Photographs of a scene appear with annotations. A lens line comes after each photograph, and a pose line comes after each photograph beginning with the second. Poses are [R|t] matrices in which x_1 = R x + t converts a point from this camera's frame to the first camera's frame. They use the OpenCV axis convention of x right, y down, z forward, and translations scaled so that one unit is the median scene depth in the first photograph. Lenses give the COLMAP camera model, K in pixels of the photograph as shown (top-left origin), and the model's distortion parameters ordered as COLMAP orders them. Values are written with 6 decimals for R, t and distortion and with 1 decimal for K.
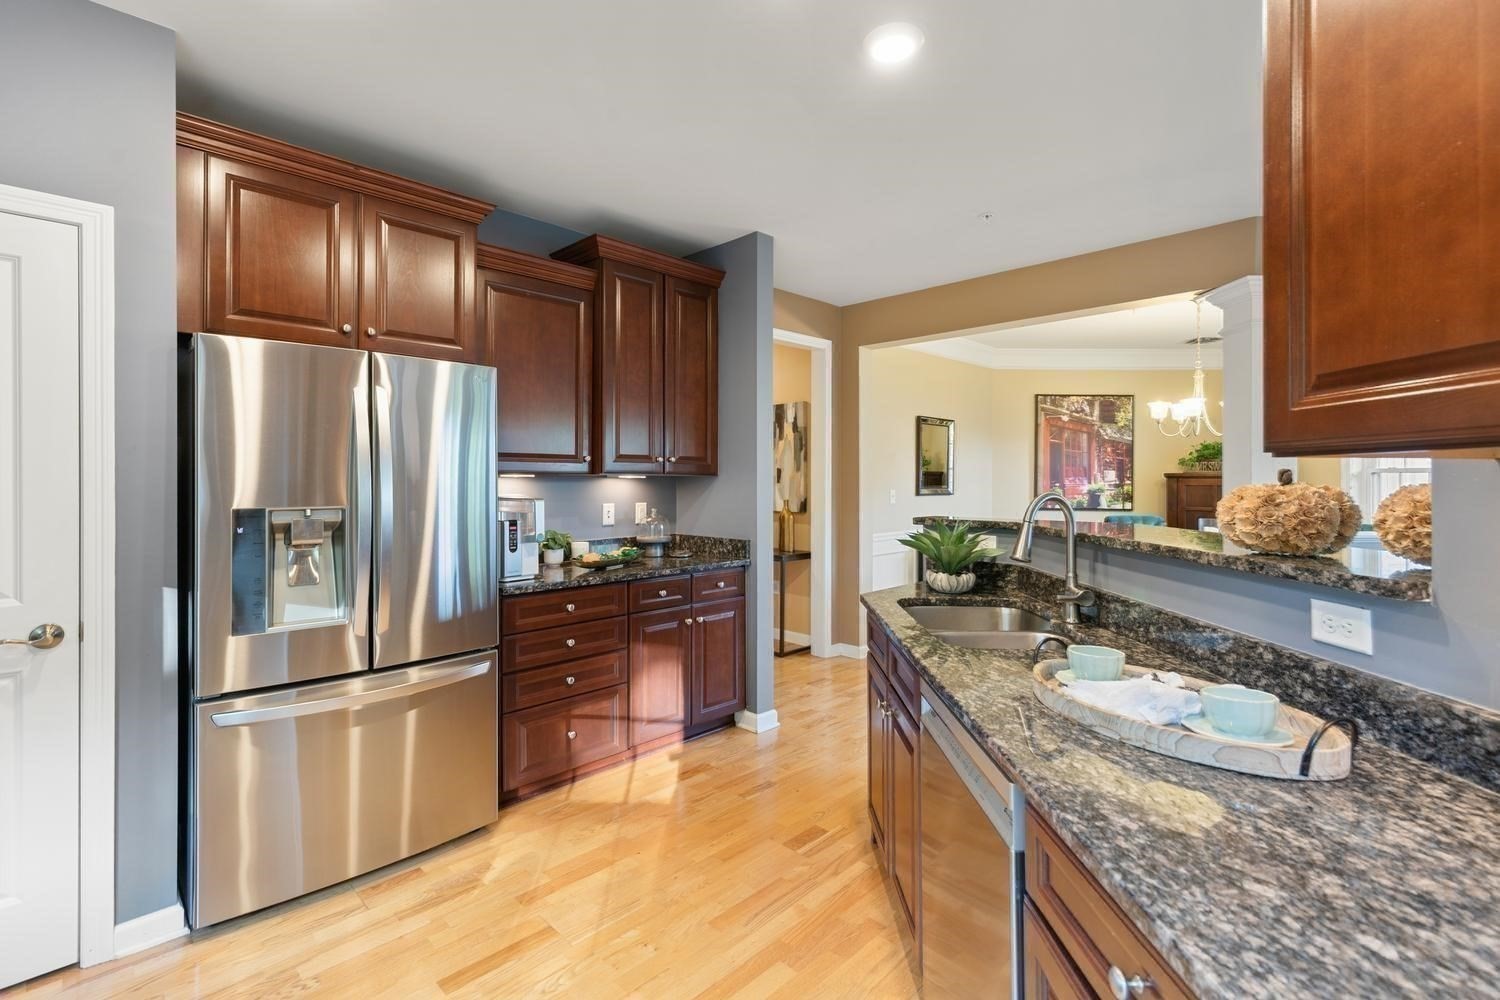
lens RADIAL K [[684.4, 0, 748.2], [0, 684.4, 477.5], [0, 0, 1]] dist [0.009487, -0.000770]
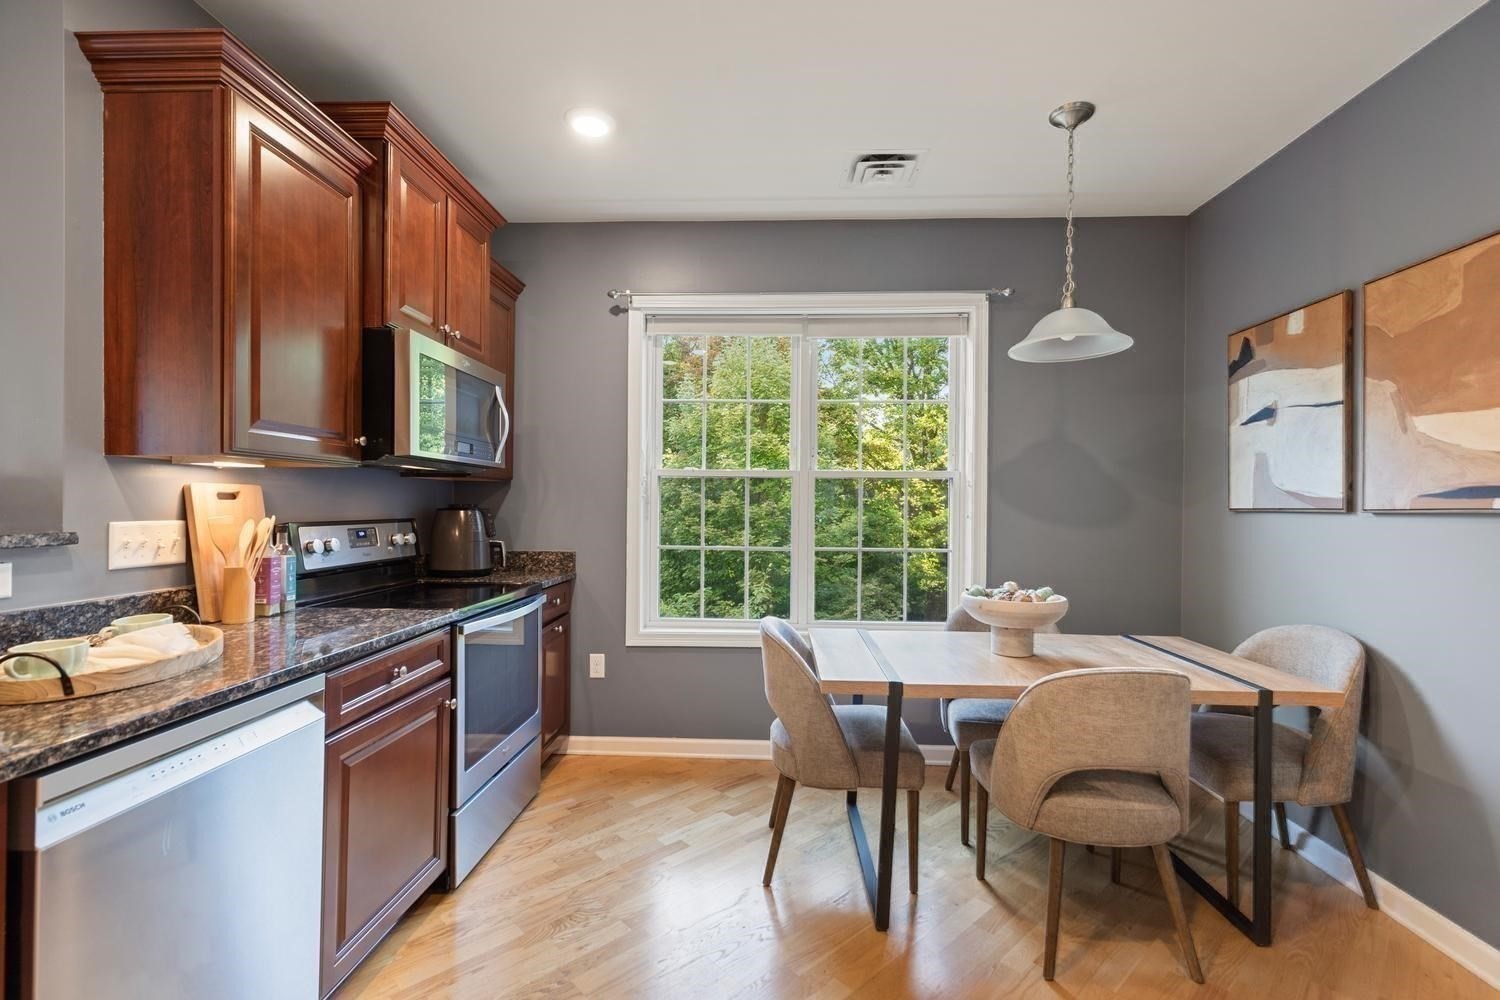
lens RADIAL K [[673.6, 0, 749.9], [0, 673.6, 505.1], [0, 0, 1]] dist [0.003486, 0.000729]
pose [[-0.999112, -0.007553, 0.041442, -0.096282], [-0.007618, 0.999970, -0.001401, 0.013612], [-0.041430, -0.001715, -0.999140, 0.397709]]
